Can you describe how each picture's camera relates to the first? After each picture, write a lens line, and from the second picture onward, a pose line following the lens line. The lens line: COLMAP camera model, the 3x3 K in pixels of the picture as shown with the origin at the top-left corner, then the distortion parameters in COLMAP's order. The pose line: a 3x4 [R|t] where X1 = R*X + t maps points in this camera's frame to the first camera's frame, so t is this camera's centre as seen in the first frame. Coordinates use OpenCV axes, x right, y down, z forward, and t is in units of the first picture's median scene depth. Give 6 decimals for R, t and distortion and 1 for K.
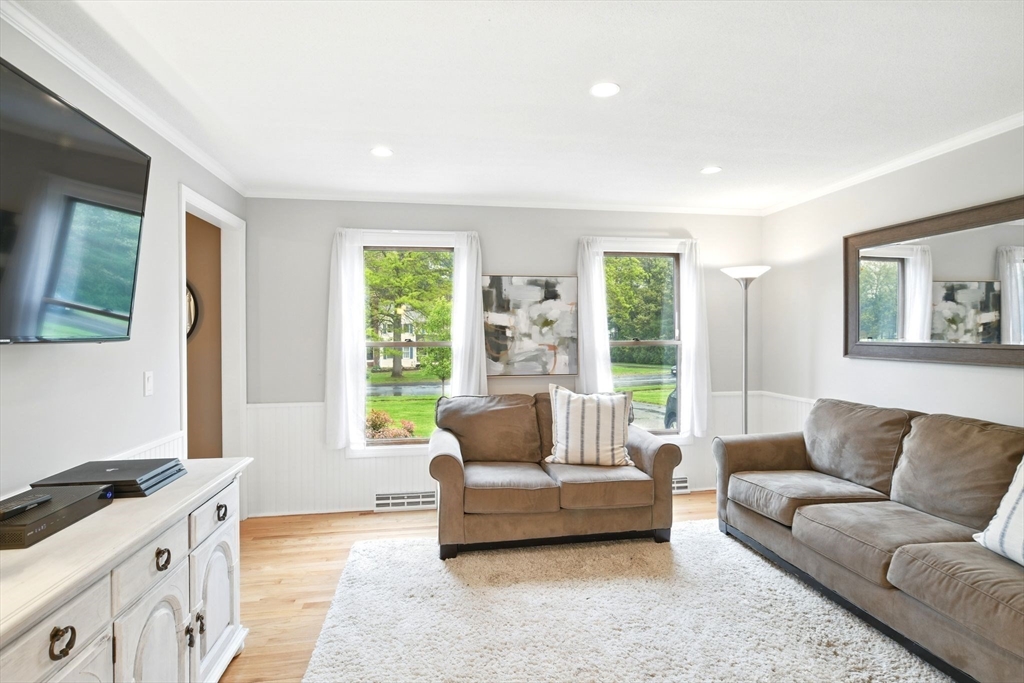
lens RADIAL K [[518.3, 0, 515.7], [0, 518.3, 334.9], [0, 0, 1]] dist [-0.005736, -0.000039]
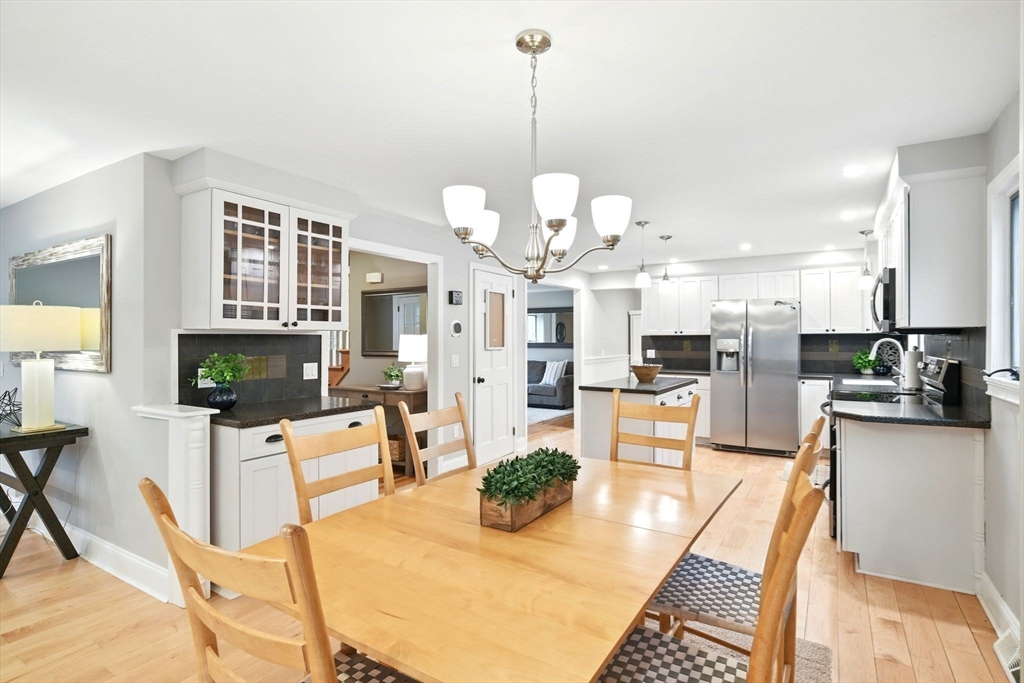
lens RADIAL K [[518.3, 0, 515.7], [0, 518.3, 334.9], [0, 0, 1]] dist [-0.005736, -0.000039]
pose [[0.660682, 0.011239, 0.750581, -1.560655], [-0.000307, 0.999892, -0.014703, 0.013013], [-0.750666, 0.009484, 0.660614, -1.088392]]
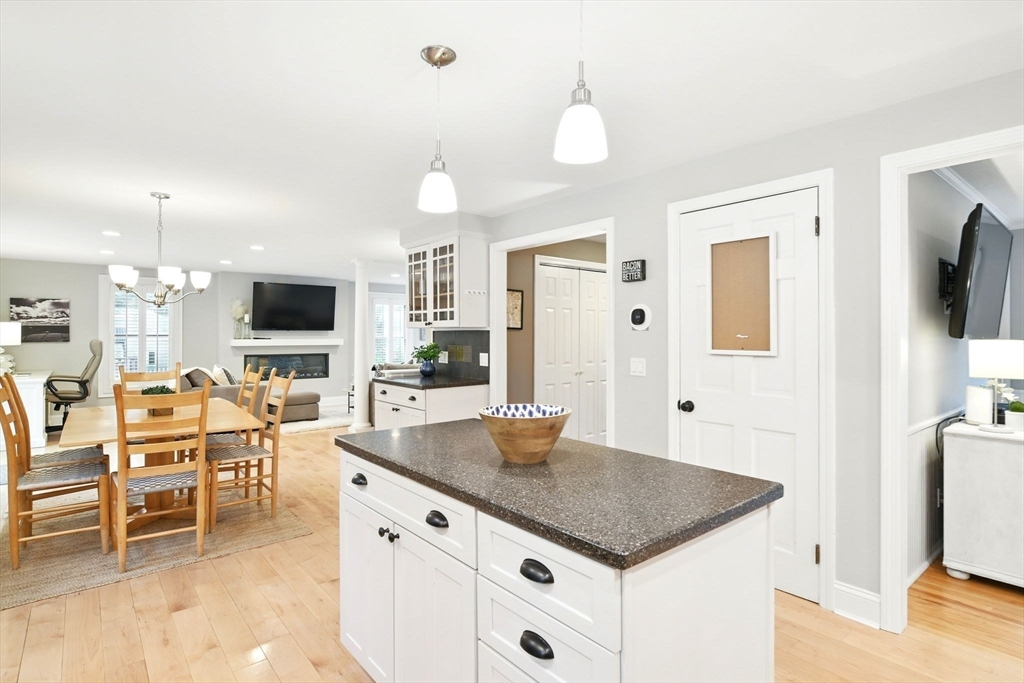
lens RADIAL K [[526.0, 0, 512.8], [0, 526.0, 335.3], [0, 0, 1]] dist [0.003101, 0.000938]
pose [[0.496544, 0.006464, -0.867987, 0.000982], [-0.007169, 0.999969, 0.003345, 0.005710], [0.867982, 0.004562, 0.496575, -0.712187]]
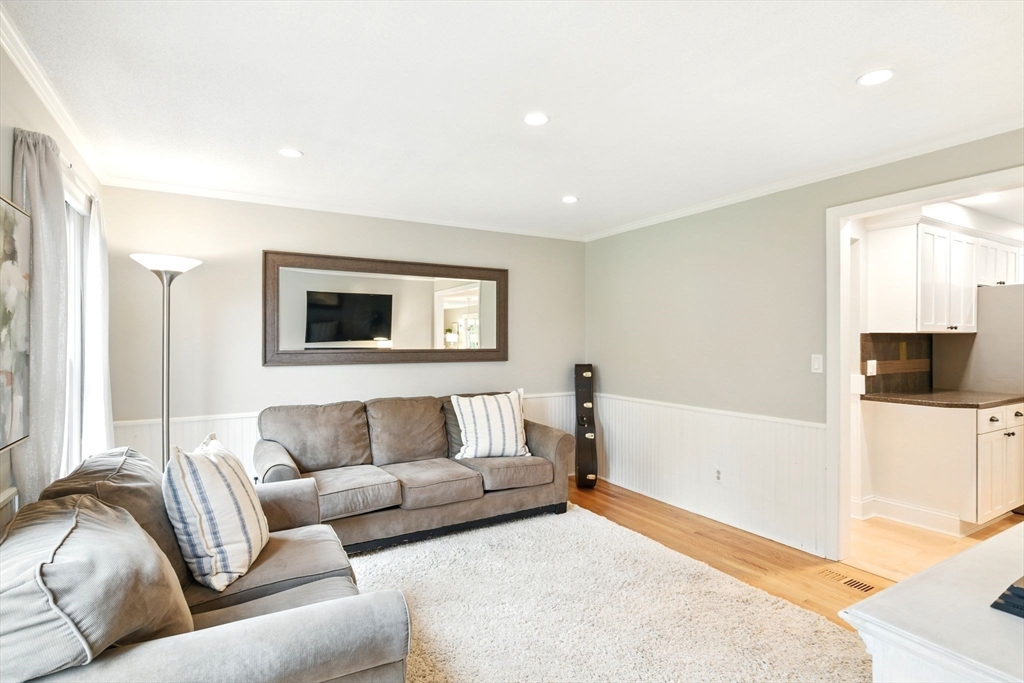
lens RADIAL K [[526.0, 0, 512.8], [0, 526.0, 335.3], [0, 0, 1]] dist [0.003101, 0.000938]
pose [[-0.361033, 0.014124, 0.932446, -0.493474], [0.007125, 0.999898, -0.012387, -0.001411], [-0.932526, 0.002172, -0.361097, 0.844097]]
